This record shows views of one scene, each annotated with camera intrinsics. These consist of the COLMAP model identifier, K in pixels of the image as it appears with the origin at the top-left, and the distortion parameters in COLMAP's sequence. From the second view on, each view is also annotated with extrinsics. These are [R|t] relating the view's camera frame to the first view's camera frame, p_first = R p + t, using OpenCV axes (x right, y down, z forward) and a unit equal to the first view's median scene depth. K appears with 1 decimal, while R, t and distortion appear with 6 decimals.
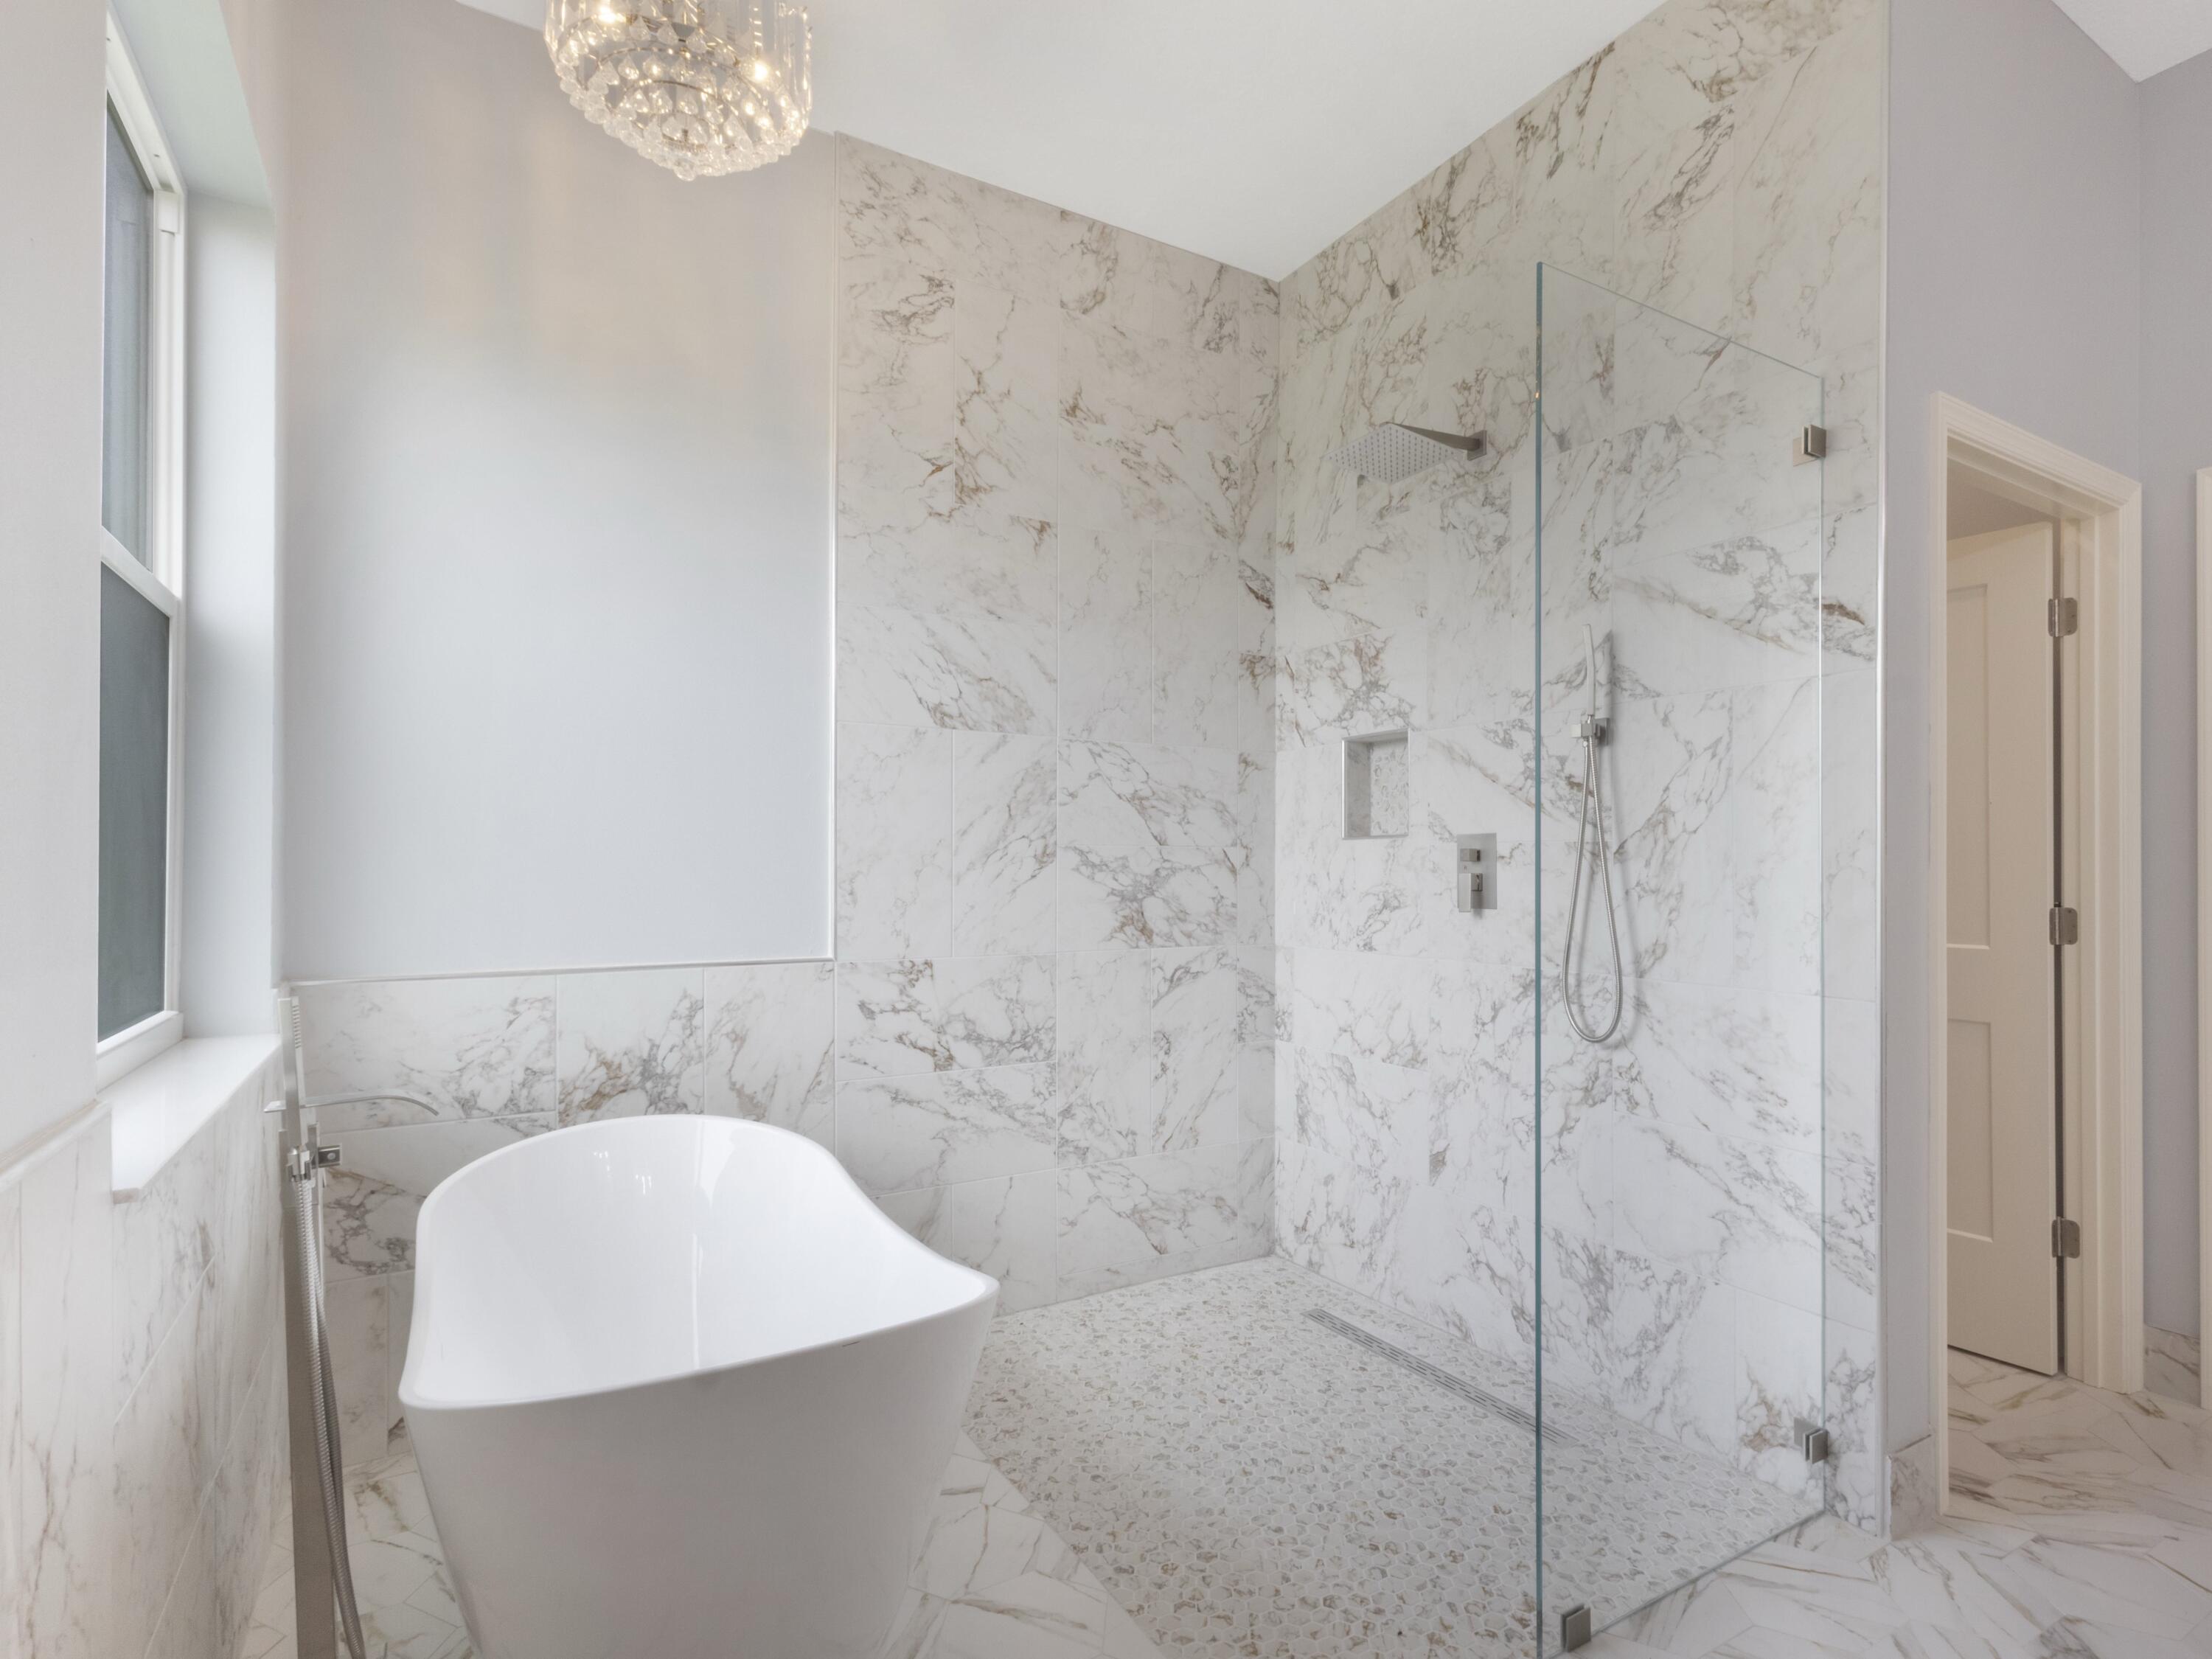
lens RADIAL K [[1174.2, 0, 1107.1], [0, 1174.2, 848.9], [0, 0, 1]] dist [0.006771, 0.008260]
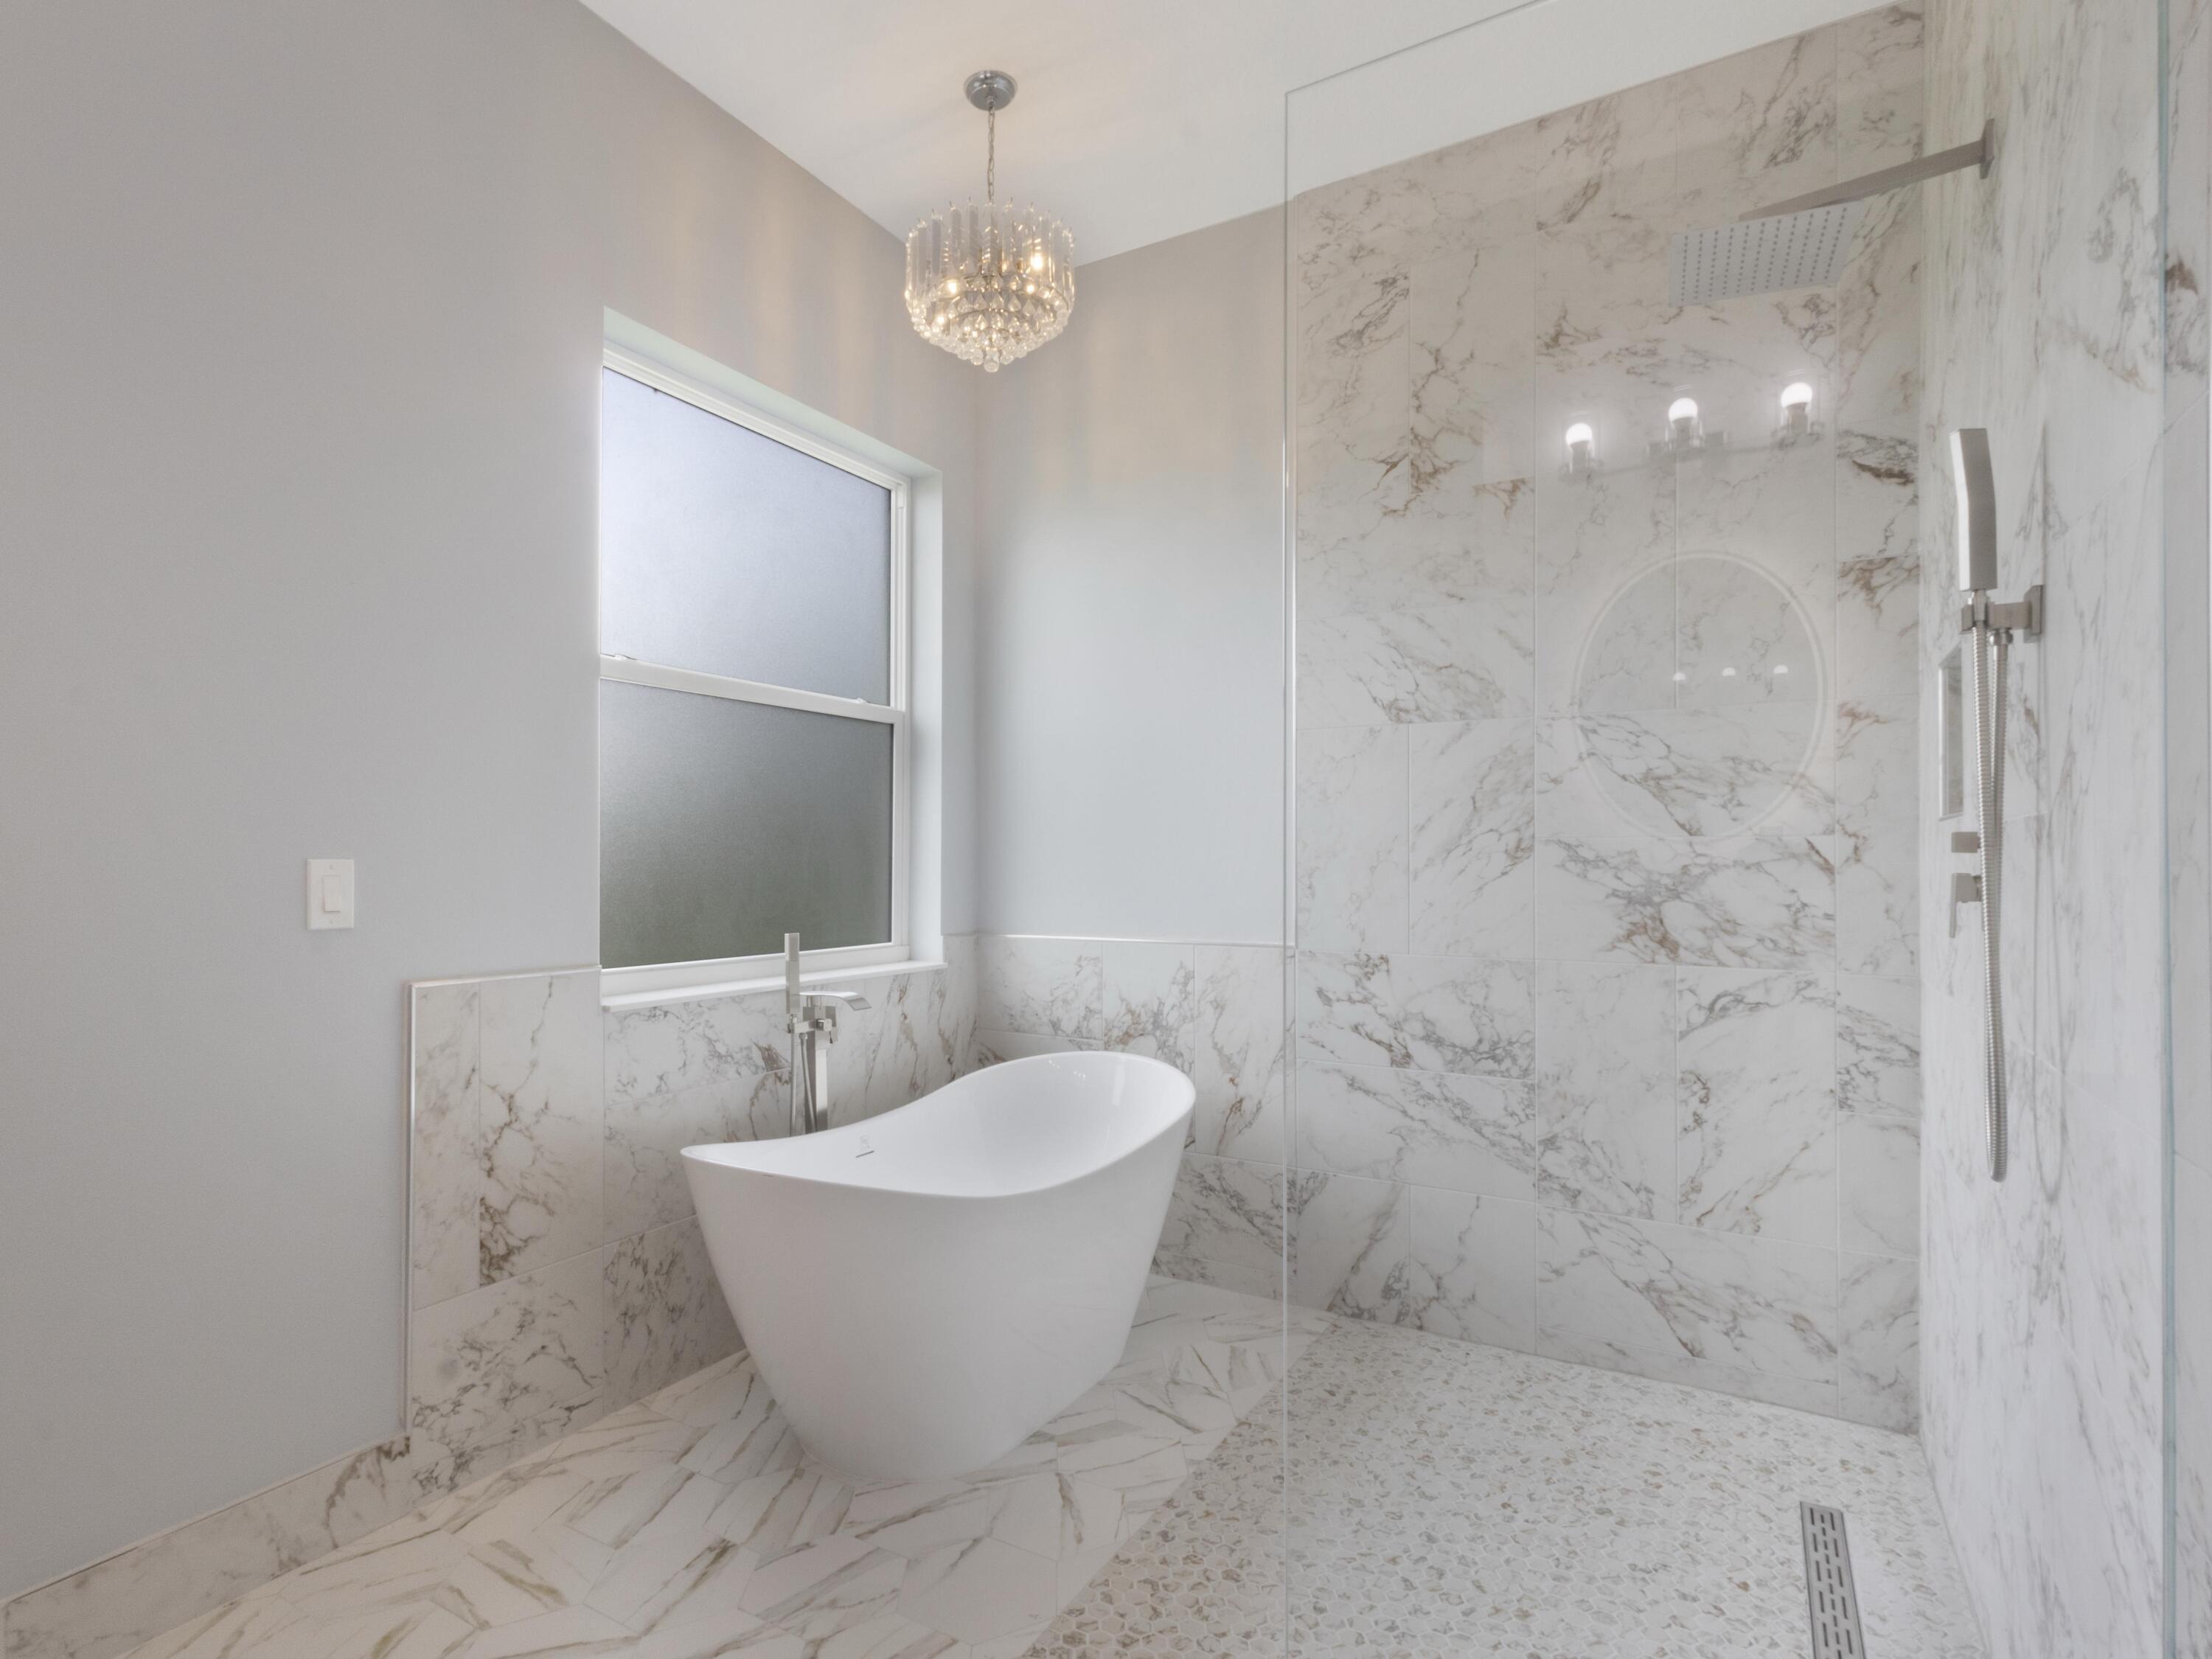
lens RADIAL K [[1122.4, 0, 1076.3], [0, 1122.4, 846.2], [0, 0, 1]] dist [0.010942, -0.000670]
pose [[0.463225, -0.014214, -0.886127, 0.557548], [0.012023, 0.999880, -0.009753, 0.006849], [0.886159, -0.006136, 0.463340, 0.303158]]
